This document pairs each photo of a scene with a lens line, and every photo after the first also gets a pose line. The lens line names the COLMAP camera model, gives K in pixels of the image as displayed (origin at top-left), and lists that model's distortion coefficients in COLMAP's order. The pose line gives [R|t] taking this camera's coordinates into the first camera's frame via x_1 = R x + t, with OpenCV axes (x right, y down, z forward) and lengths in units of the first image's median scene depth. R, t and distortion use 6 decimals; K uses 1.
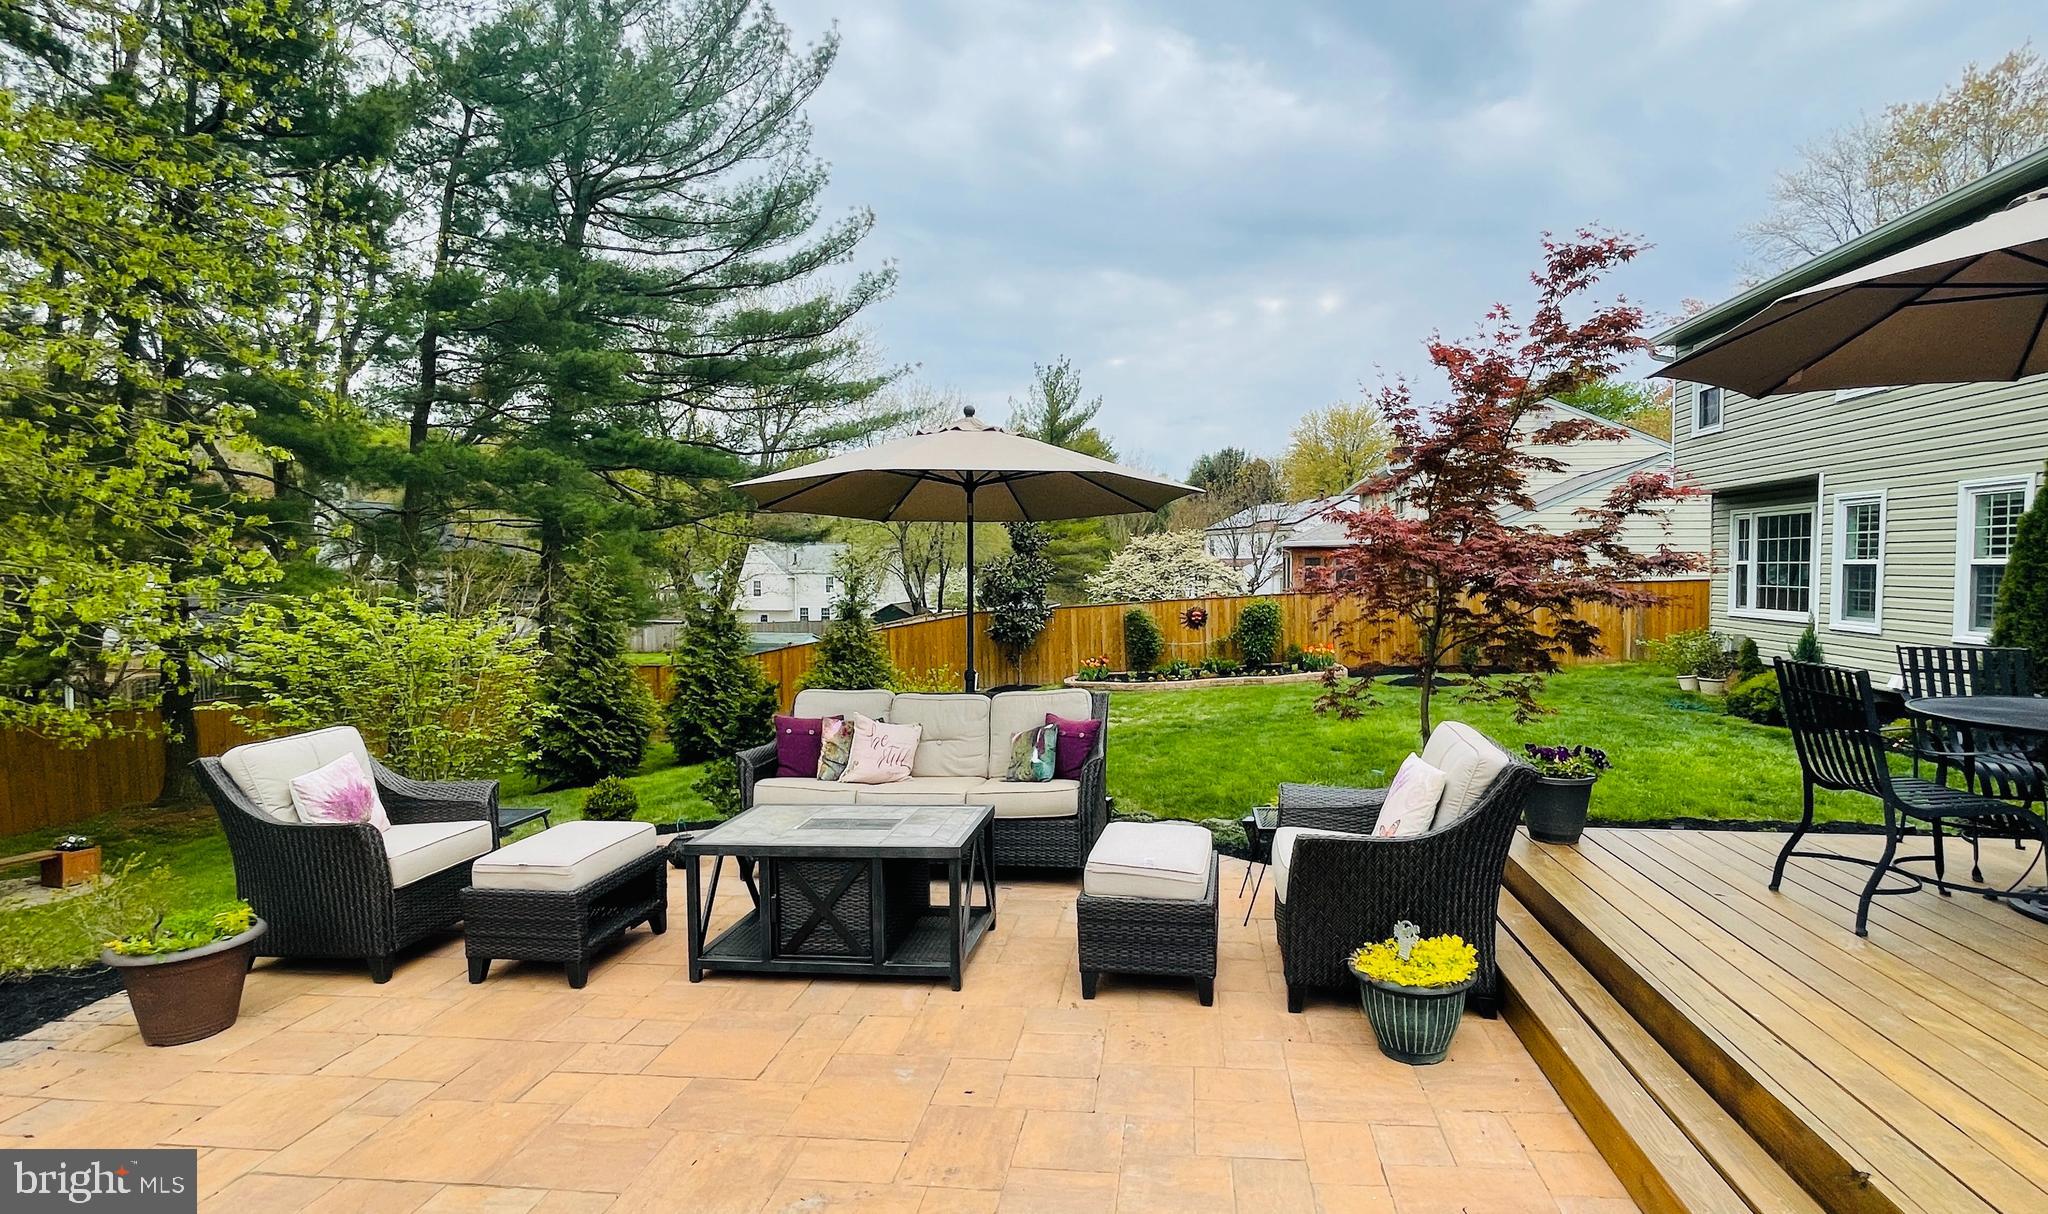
lens RADIAL K [[1006.0, 0, 1065.1], [0, 1006.0, 592.4], [0, 0, 1]] dist [-0.001311, -0.000649]
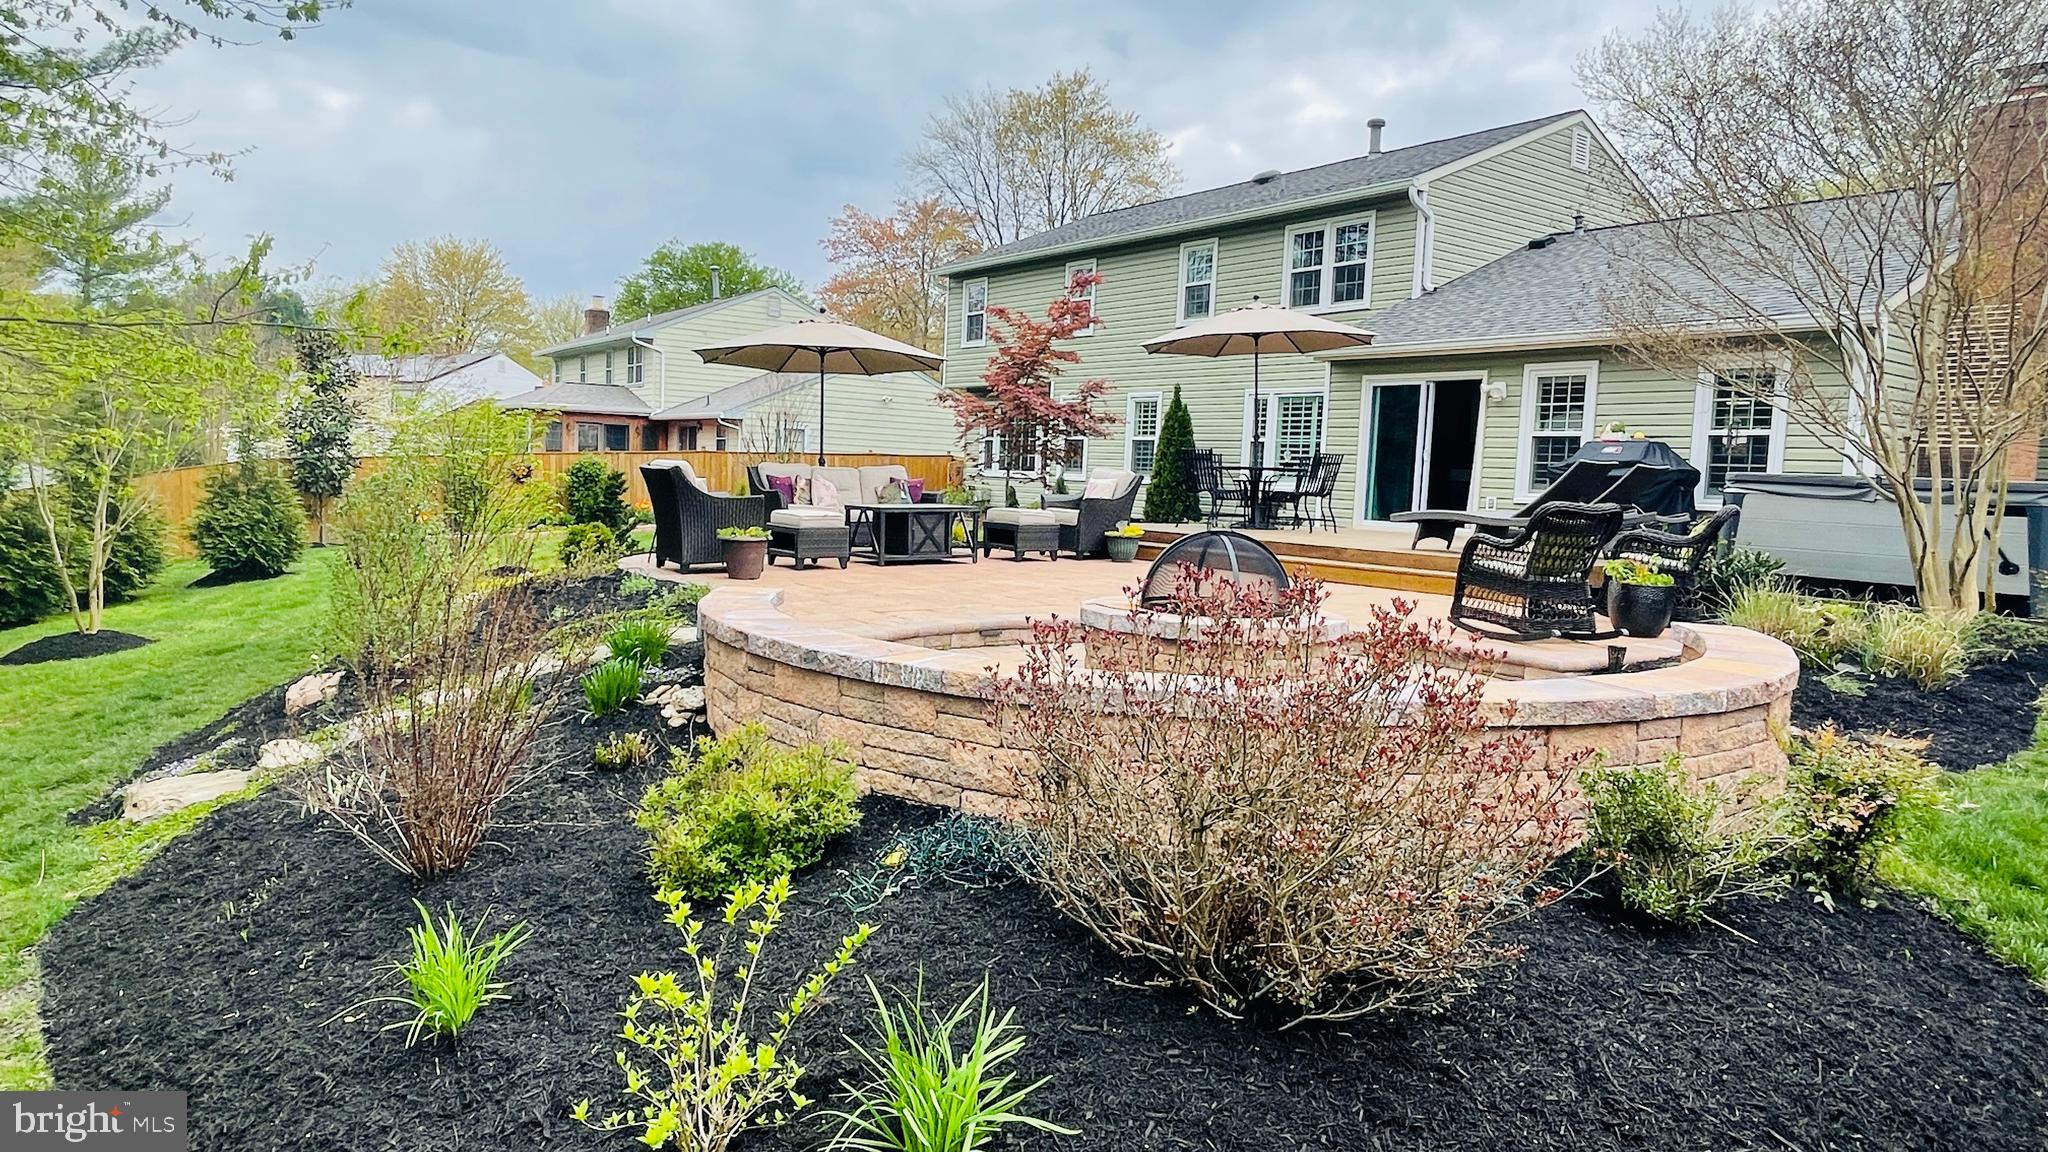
lens RADIAL K [[1228.8, 0, 1023.8], [0, 1228.8, 580.8], [0, 0, 1]] dist [0.015601, 0.000008]
pose [[0.718818, -0.029595, 0.694568, -0.392470], [-0.024816, 0.997364, 0.068180, 0.039269], [-0.694755, -0.066246, 0.716189, -0.240295]]
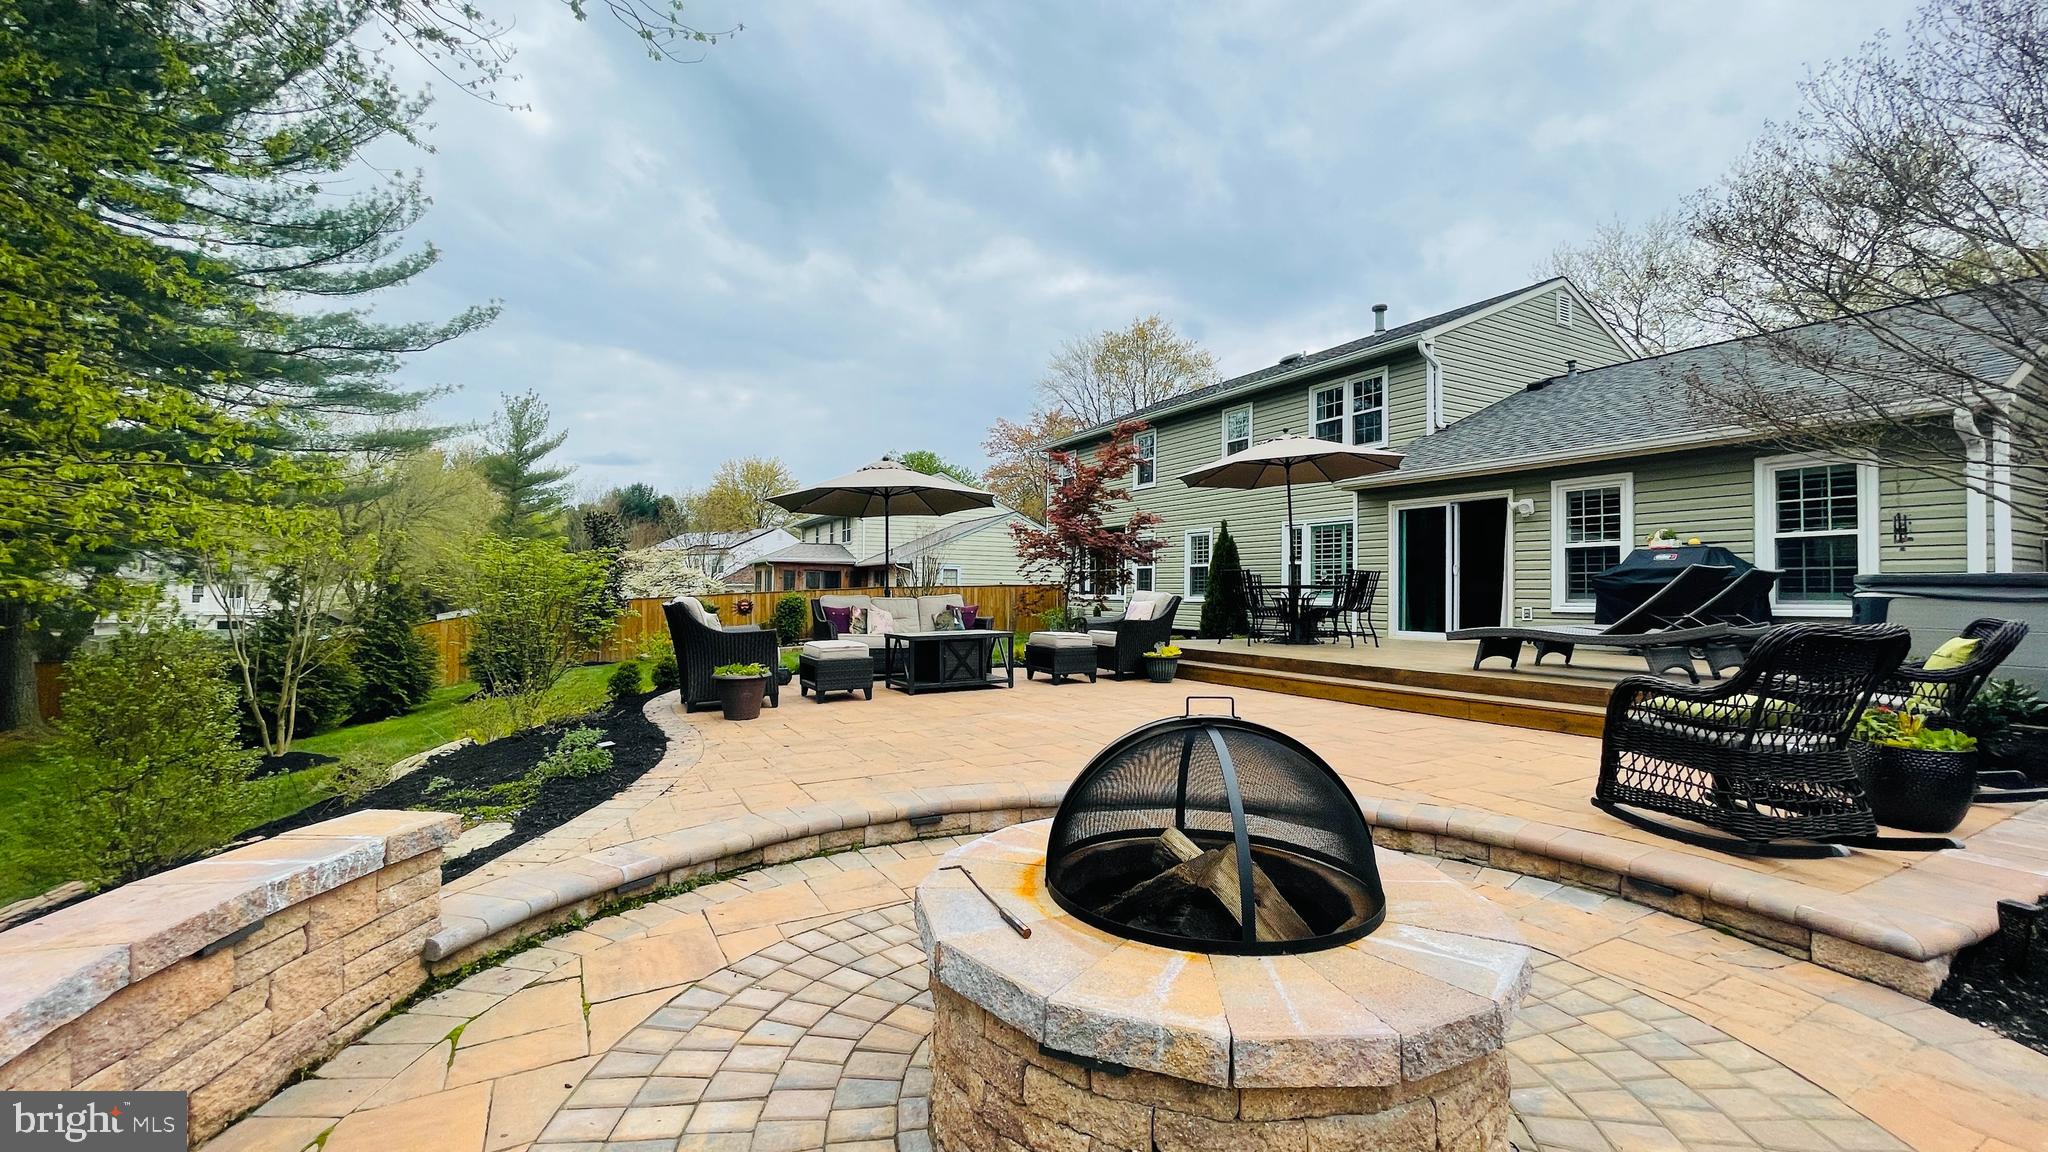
lens RADIAL K [[817.2, 0, 1024.0], [0, 817.2, 576.0], [0, 0, 1]] dist [0.002015, 0.000088]
pose [[0.806919, 0.024001, 0.590174, -0.238248], [0.002117, 0.999050, -0.043523, 0.034825], [-0.590658, 0.036369, 0.806102, -0.132562]]
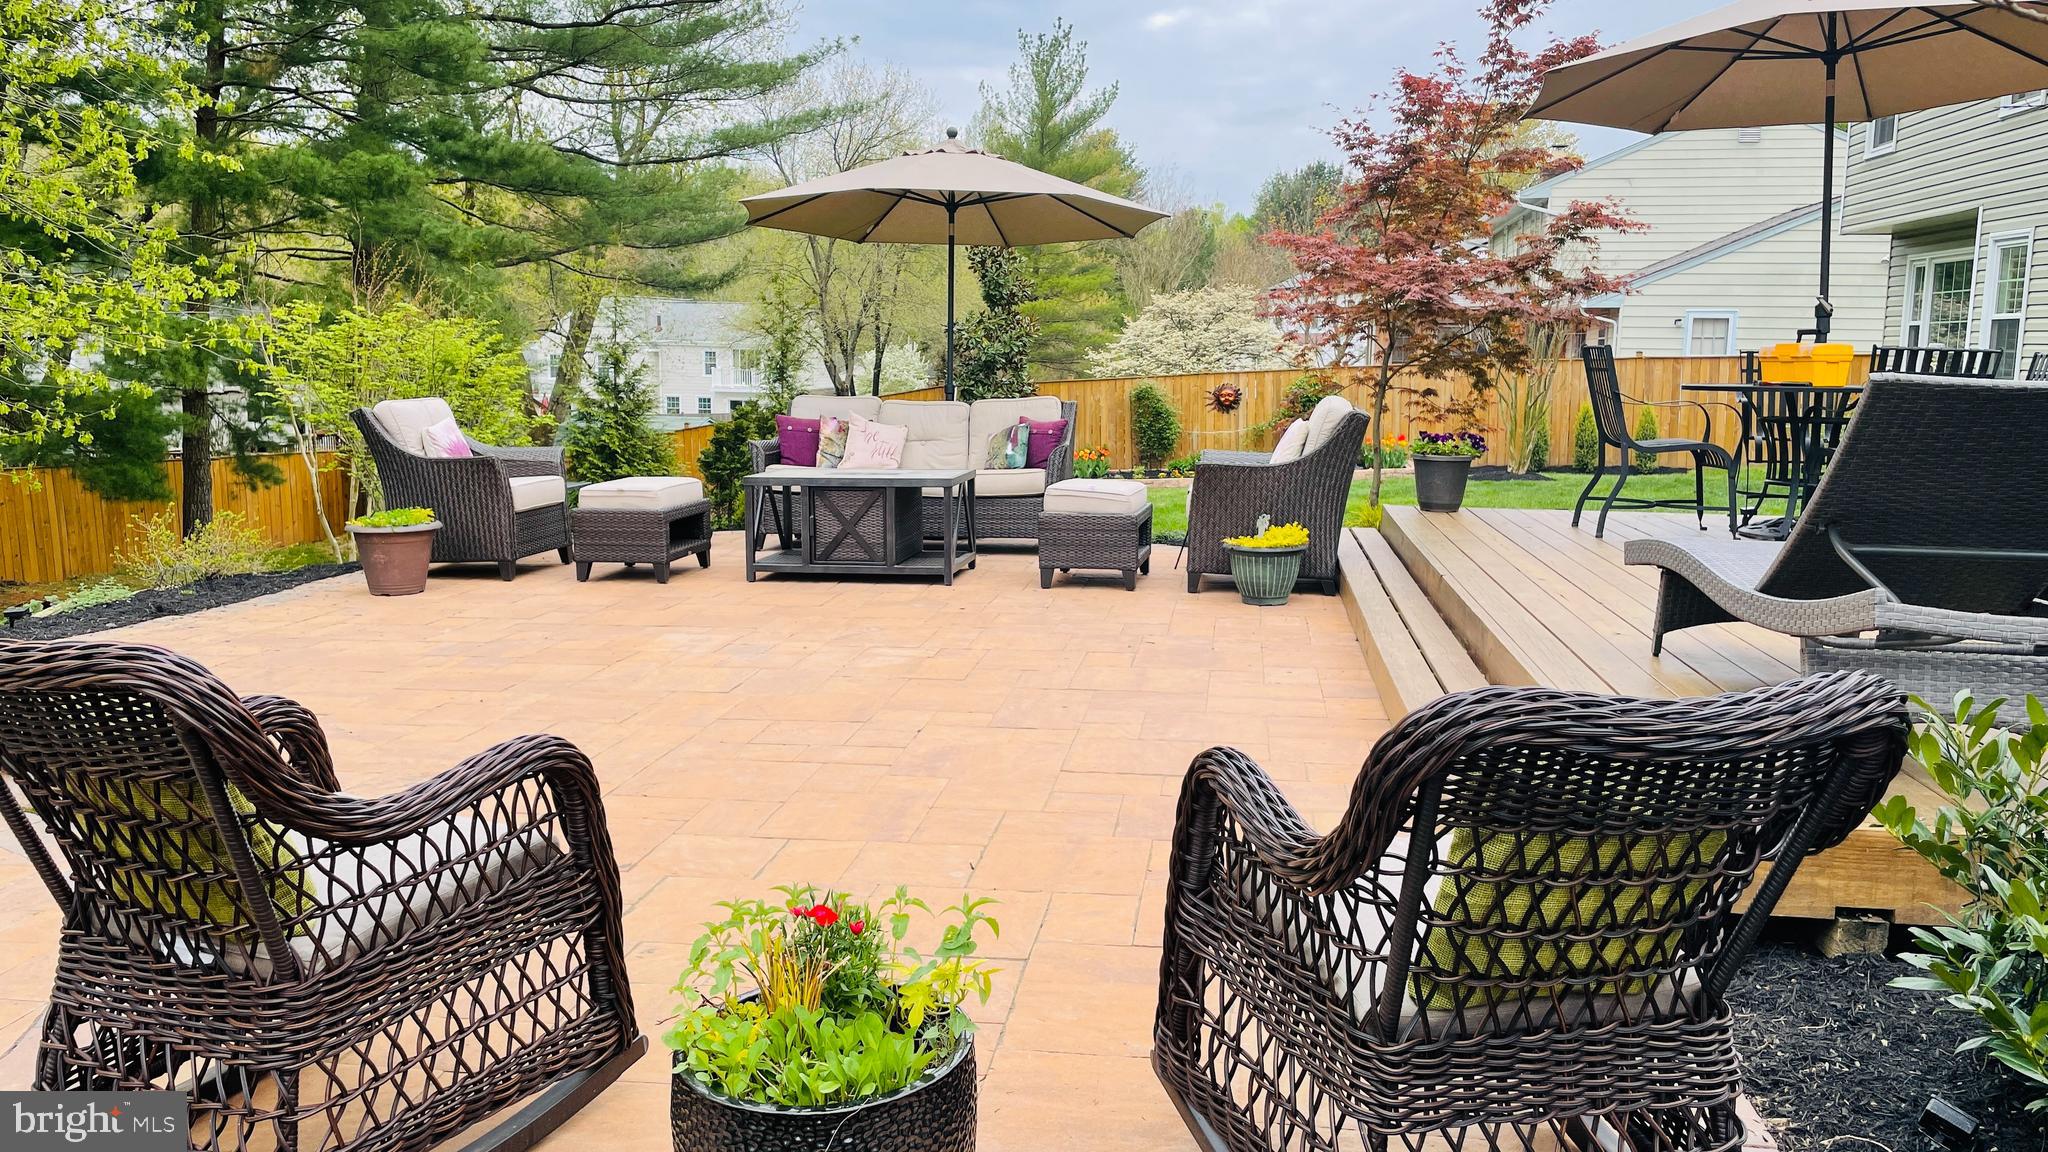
lens RADIAL K [[1550.4, 0, 1024.0], [0, 1550.4, 576.0], [0, 0, 1]] dist [0.063865, -0.073474]
pose [[0.999569, 0.020030, -0.021481, 0.006741], [-0.017344, 0.992783, 0.118664, 0.023808], [0.023703, -0.118240, 0.992702, -0.188010]]
